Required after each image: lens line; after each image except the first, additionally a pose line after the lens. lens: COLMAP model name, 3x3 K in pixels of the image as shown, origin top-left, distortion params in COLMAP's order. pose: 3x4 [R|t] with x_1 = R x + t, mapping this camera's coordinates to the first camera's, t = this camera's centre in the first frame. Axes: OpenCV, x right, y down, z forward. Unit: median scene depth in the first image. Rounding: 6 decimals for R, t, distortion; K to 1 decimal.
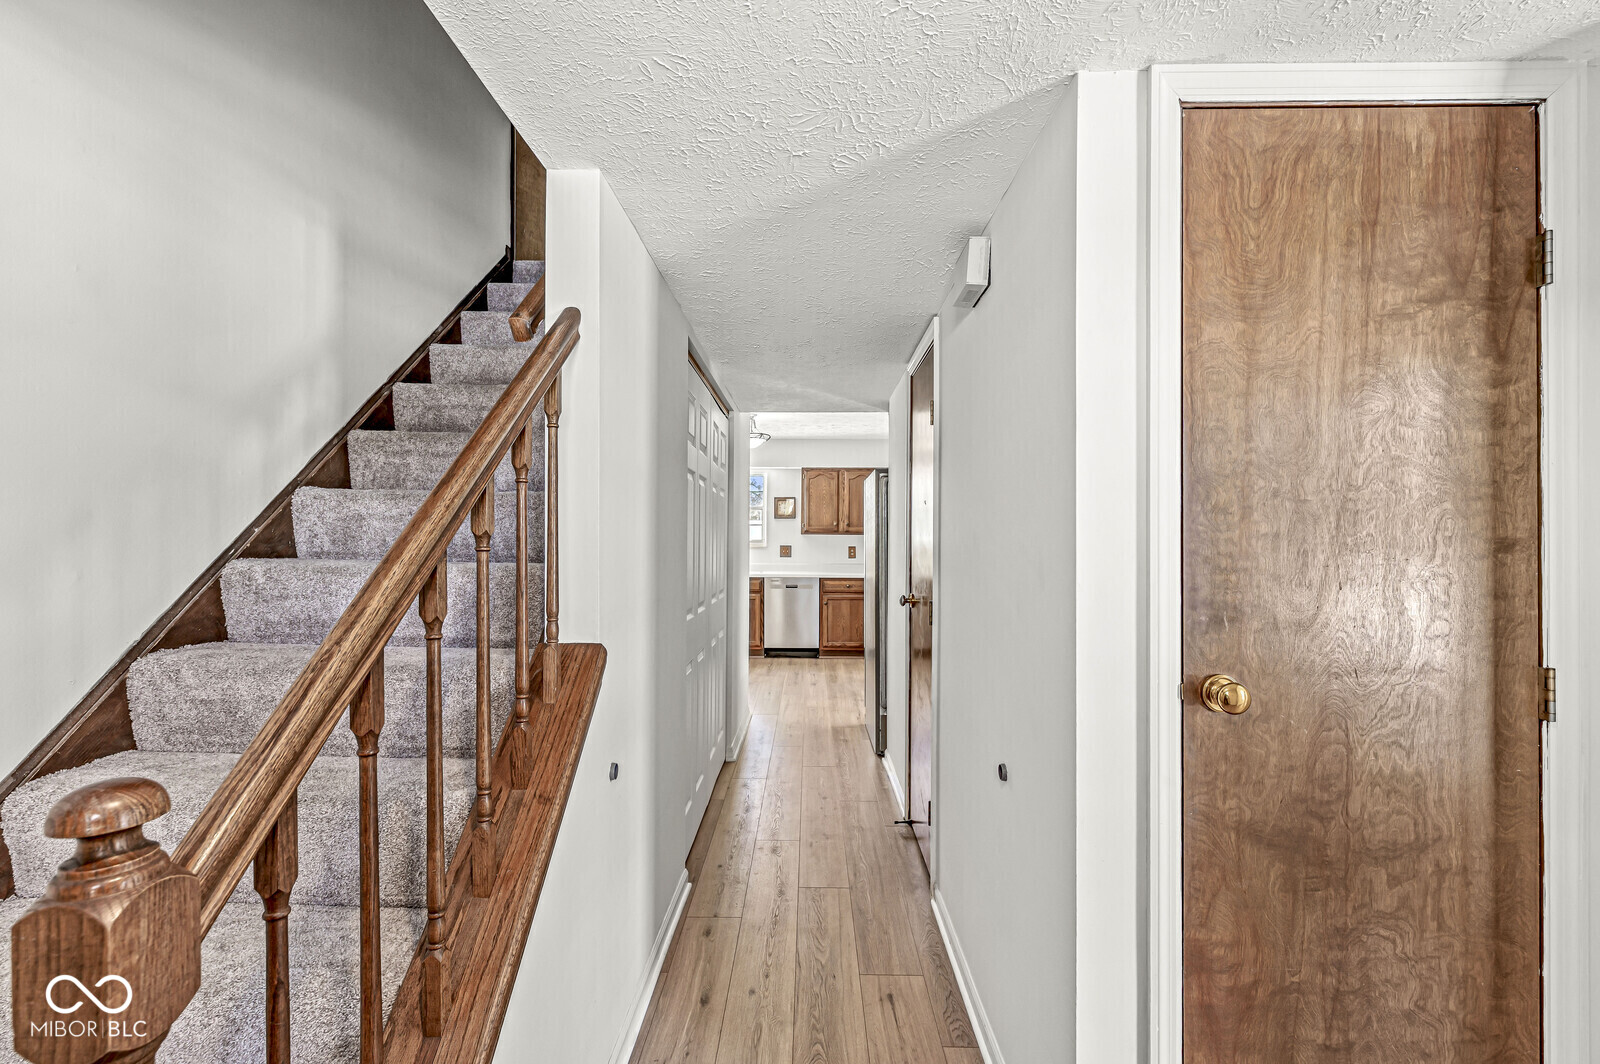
lens RADIAL K [[697.0, 0, 794.0], [0, 697.0, 531.1], [0, 0, 1]] dist [0.000521, 0.000044]
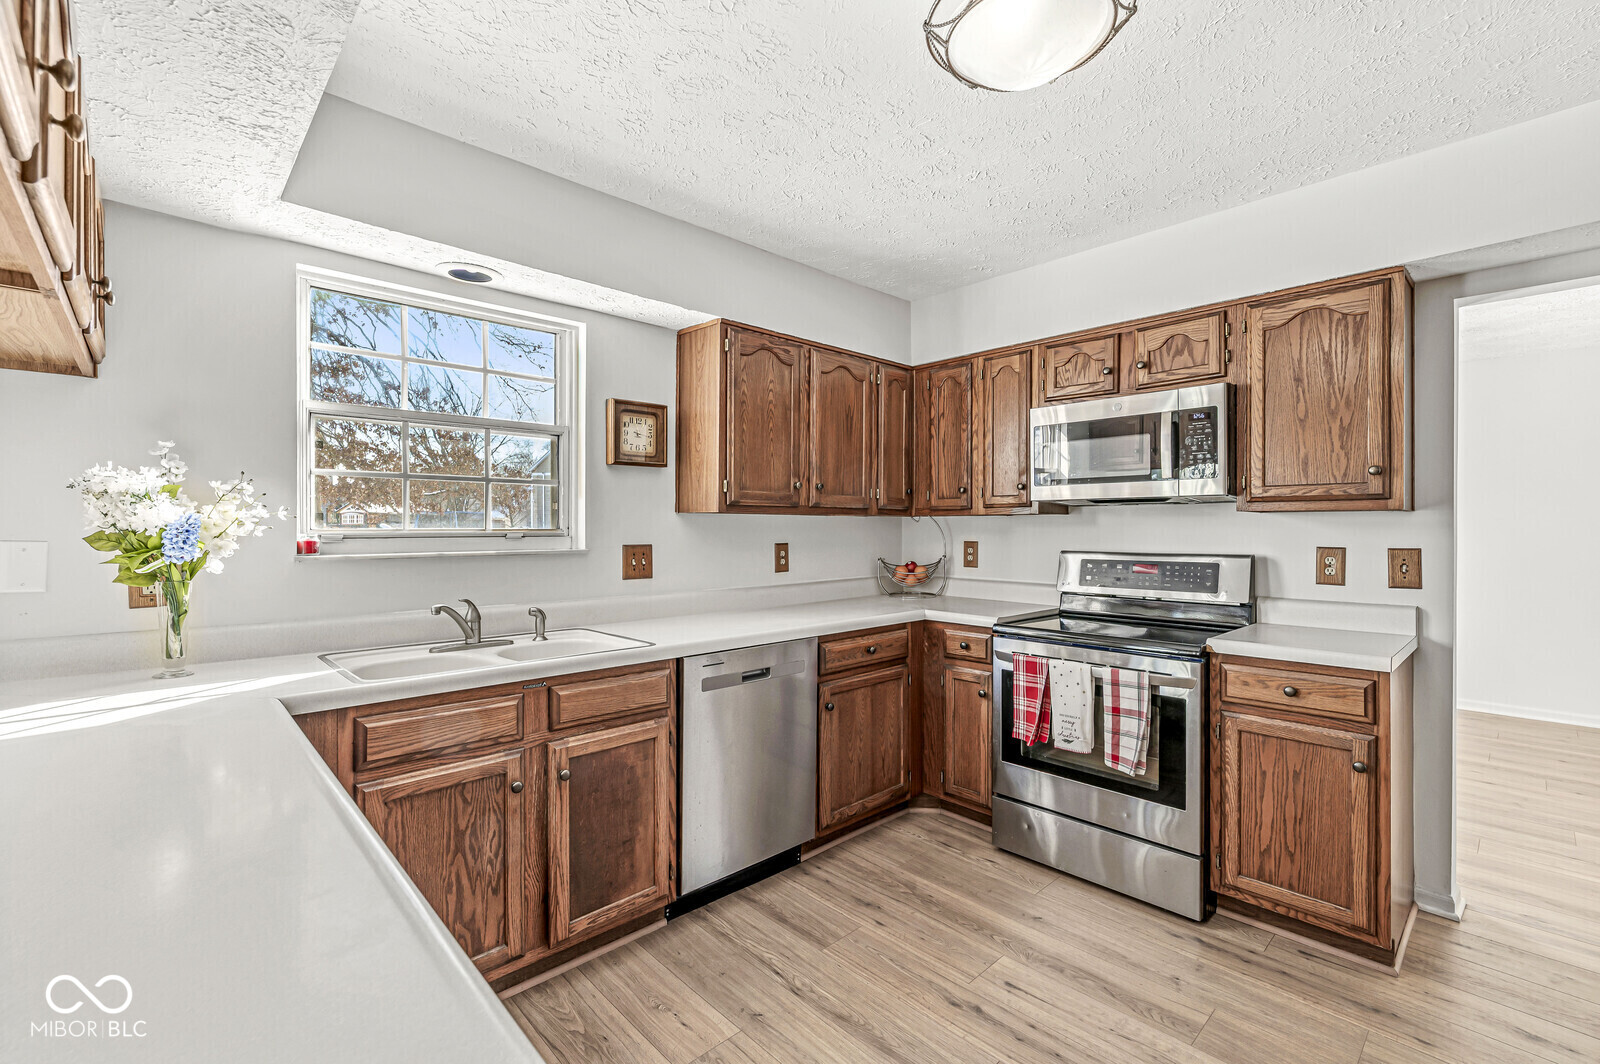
lens RADIAL K [[697.0, 0, 794.0], [0, 697.0, 531.1], [0, 0, 1]] dist [0.000521, 0.000044]
pose [[0.718951, -0.006471, 0.695031, -0.202780], [-0.006522, 0.999850, 0.016055, 0.008206], [-0.695030, -0.016076, 0.718801, 0.723783]]
